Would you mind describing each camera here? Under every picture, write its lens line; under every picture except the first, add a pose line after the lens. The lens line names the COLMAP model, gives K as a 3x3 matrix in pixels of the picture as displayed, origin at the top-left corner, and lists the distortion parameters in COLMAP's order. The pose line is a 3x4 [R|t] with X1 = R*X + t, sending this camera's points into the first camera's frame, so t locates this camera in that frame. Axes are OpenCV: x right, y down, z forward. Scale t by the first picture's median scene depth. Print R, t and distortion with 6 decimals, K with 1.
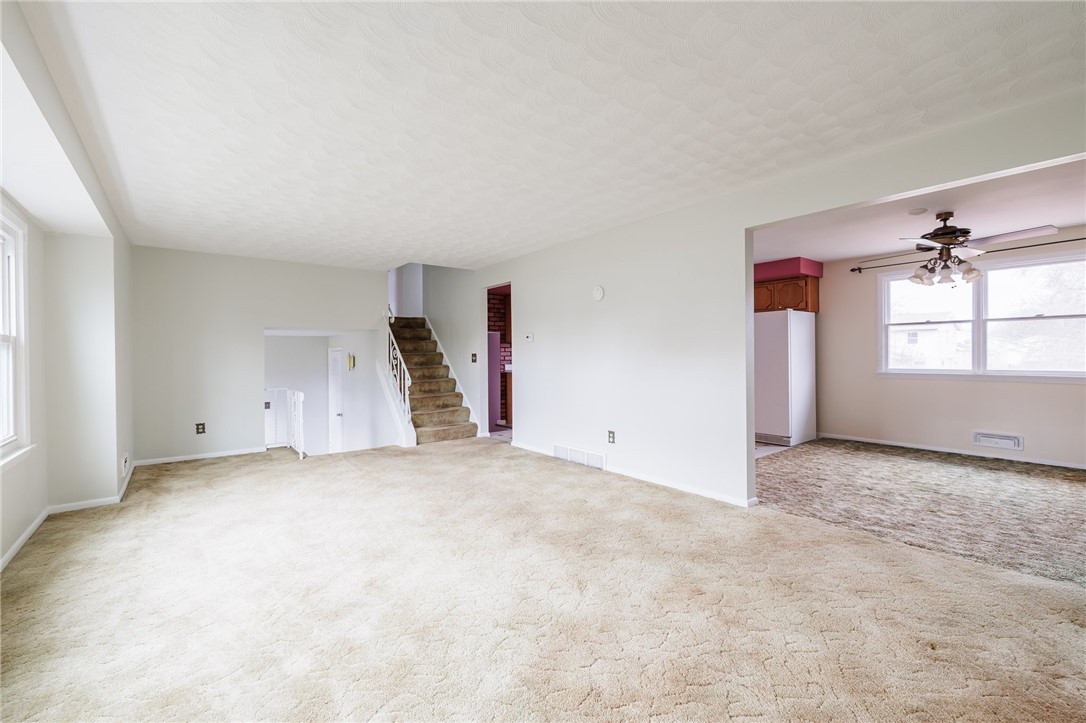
lens RADIAL K [[455.3, 0, 538.0], [0, 455.3, 355.4], [0, 0, 1]] dist [-0.002052, 0.000057]
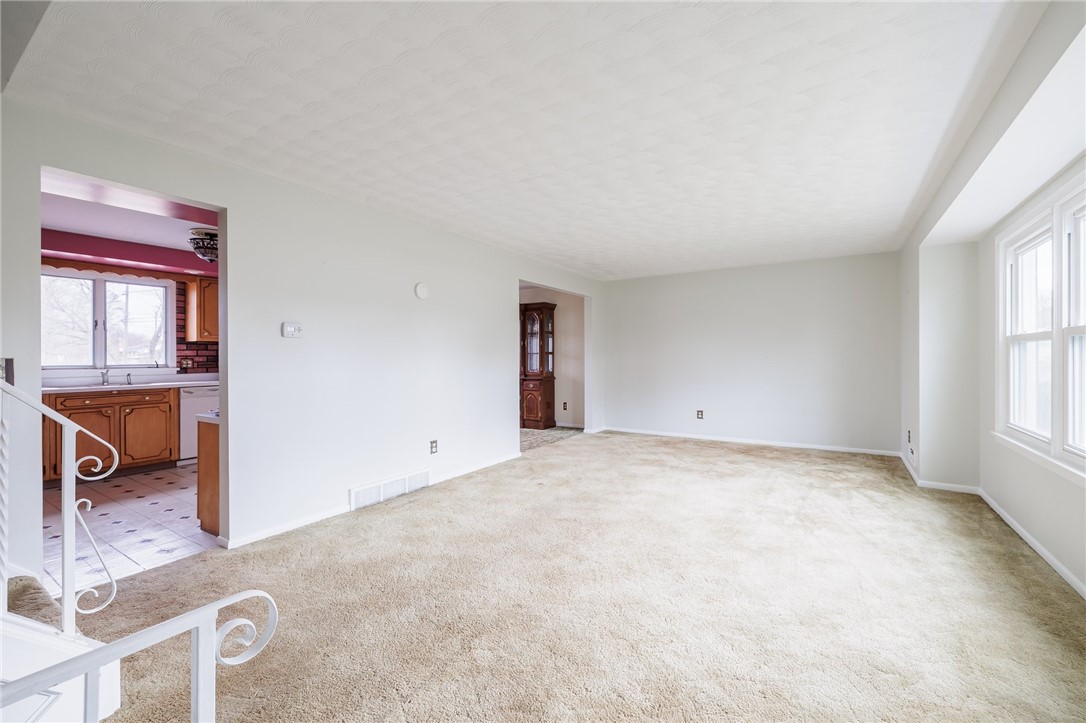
lens RADIAL K [[455.3, 0, 538.0], [0, 455.3, 355.4], [0, 0, 1]] dist [-0.002052, 0.000057]
pose [[-0.316943, 0.014768, 0.948330, -0.721845], [0.011511, 0.999865, -0.011724, 0.003192], [-0.948375, 0.007200, -0.317070, 0.982935]]
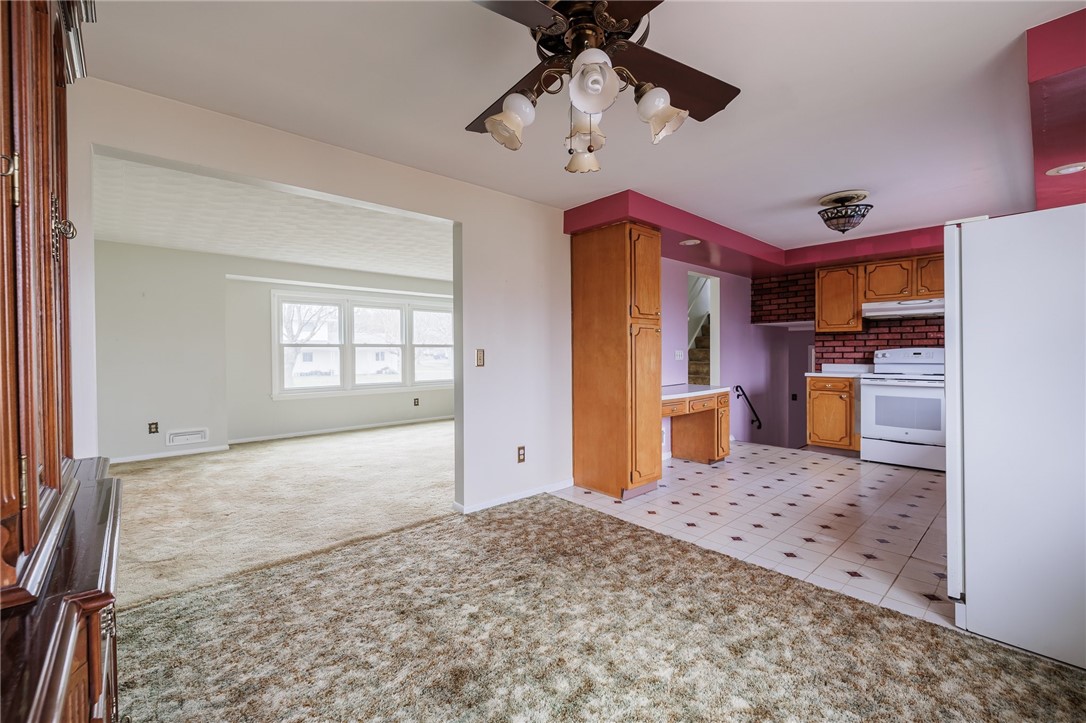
lens RADIAL K [[455.3, 0, 538.0], [0, 455.3, 355.4], [0, 0, 1]] dist [-0.002052, 0.000057]
pose [[0.065972, 0.014567, -0.997715, 0.994396], [0.002665, 0.999887, 0.014775, -0.009057], [0.997818, -0.003634, 0.065926, 0.763420]]
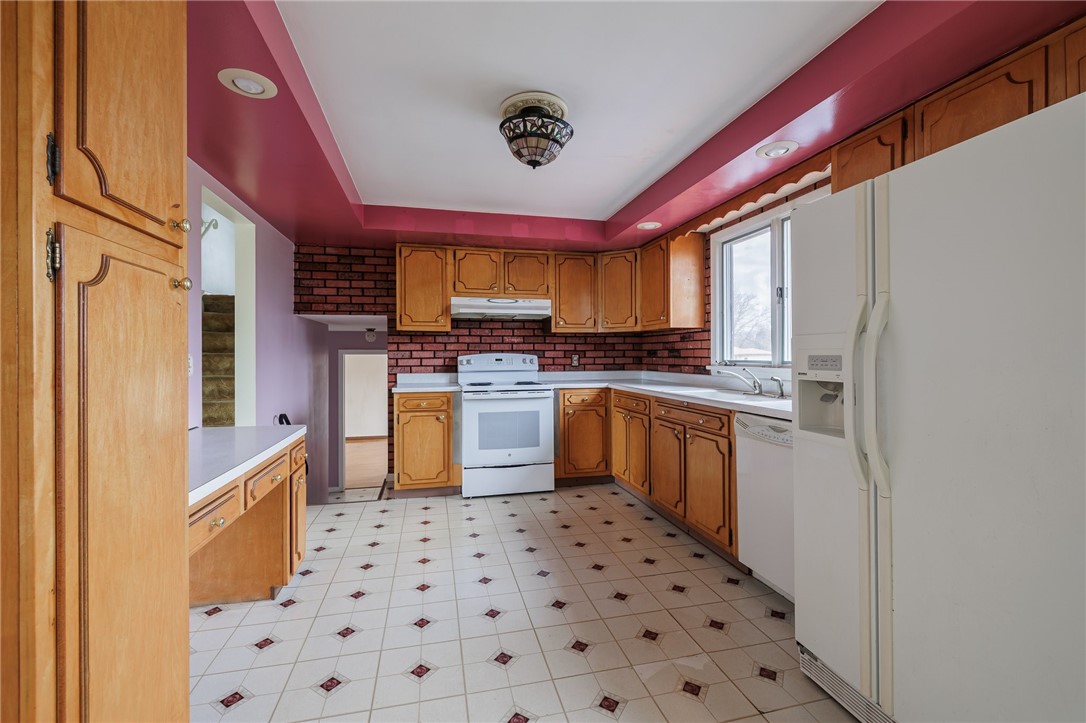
lens RADIAL K [[455.3, 0, 538.0], [0, 455.3, 355.4], [0, 0, 1]] dist [-0.002052, 0.000057]
pose [[0.907159, 0.004711, -0.420761, 0.494927], [-0.005081, 0.999987, 0.000240, -0.005060], [0.420757, 0.001920, 0.907171, 0.888214]]
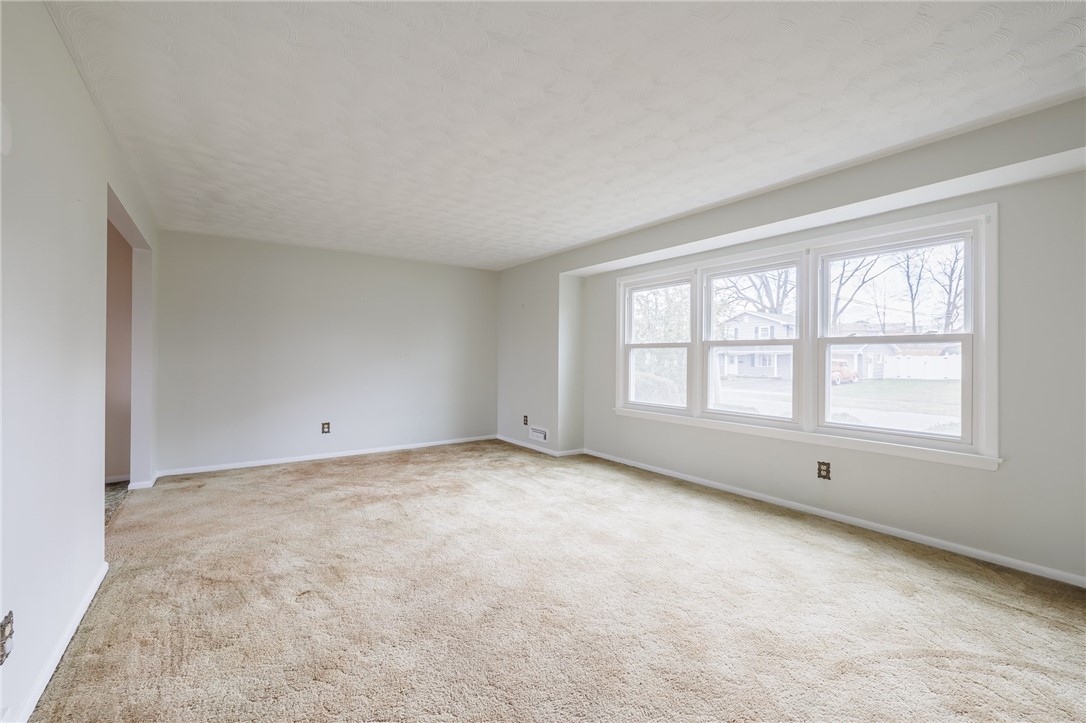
lens RADIAL K [[455.3, 0, 538.0], [0, 455.3, 355.4], [0, 0, 1]] dist [-0.002052, 0.000057]
pose [[-0.998378, 0.005374, 0.056674, -0.178635], [0.005358, 0.999986, -0.000444, -0.000788], [-0.056676, -0.000139, -0.998393, 1.145597]]
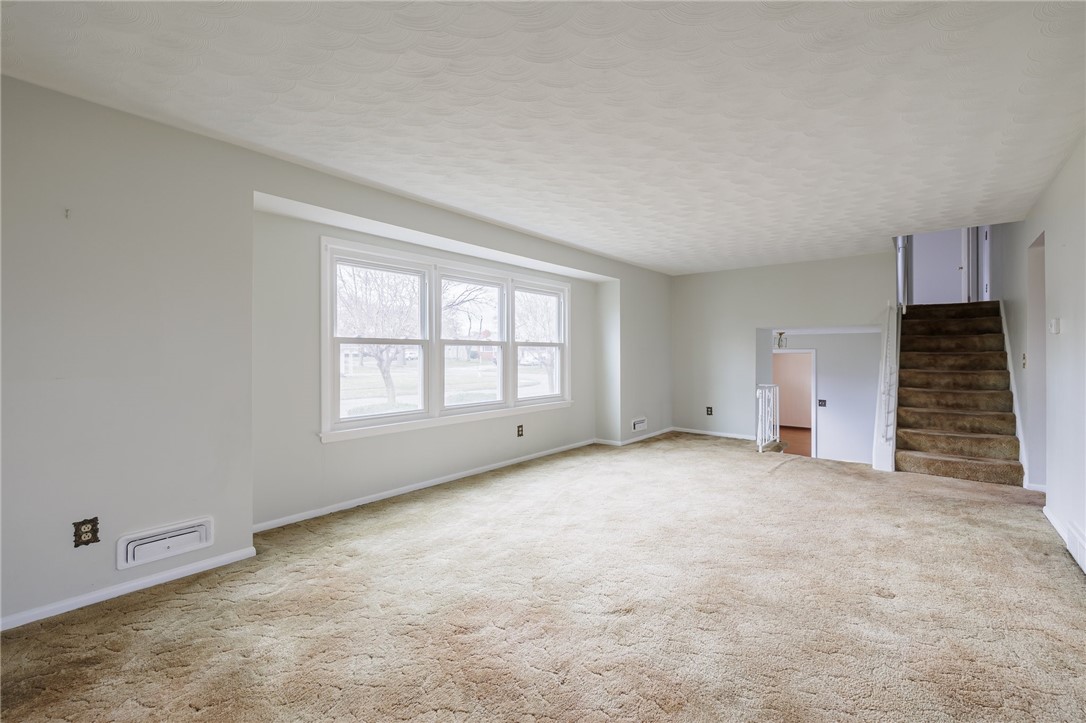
lens RADIAL K [[463.8, 0, 552.7], [0, 463.8, 350.1], [0, 0, 1]] dist [-0.001185, -0.000047]
pose [[0.221702, 0.002392, -0.975111, 0.444057], [-0.006021, 0.999981, 0.001084, -0.008181], [0.975096, 0.005631, 0.221713, 0.299447]]
